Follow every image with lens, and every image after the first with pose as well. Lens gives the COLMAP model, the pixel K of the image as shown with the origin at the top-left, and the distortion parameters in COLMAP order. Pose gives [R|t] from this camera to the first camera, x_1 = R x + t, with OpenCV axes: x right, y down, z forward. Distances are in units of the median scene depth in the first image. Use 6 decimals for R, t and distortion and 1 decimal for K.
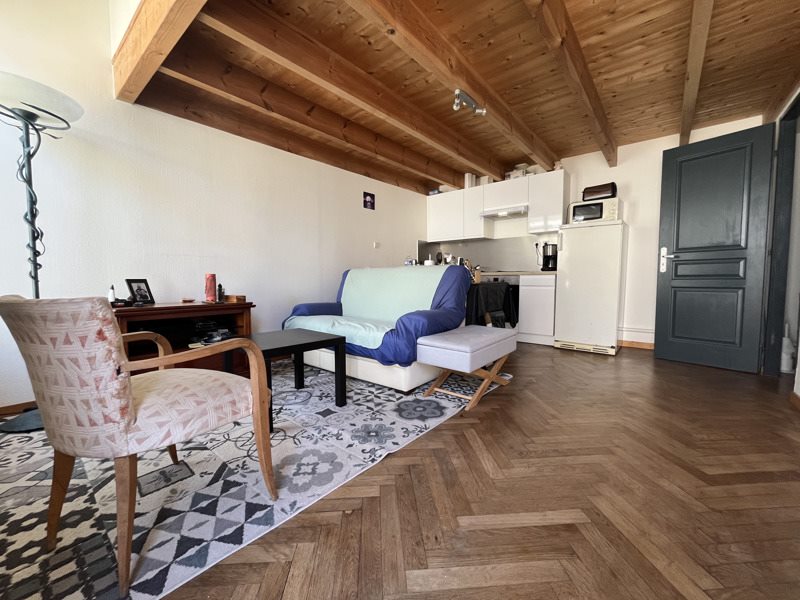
lens RADIAL K [[323.9, 0, 402.0], [0, 323.9, 300.2], [0, 0, 1]] dist [-0.001681, -0.000211]
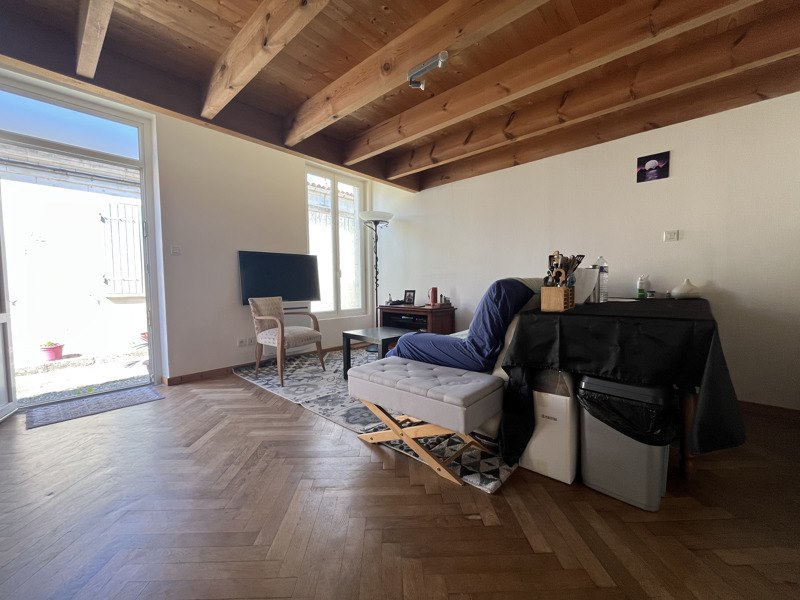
lens RADIAL K [[323.9, 0, 402.0], [0, 323.9, 300.2], [0, 0, 1]] dist [-0.001681, -0.000211]
pose [[-0.048577, 0.061448, -0.996927, 1.287296], [-0.050435, 0.996682, 0.063890, -0.155979], [0.997545, 0.053384, -0.045317, 1.297689]]
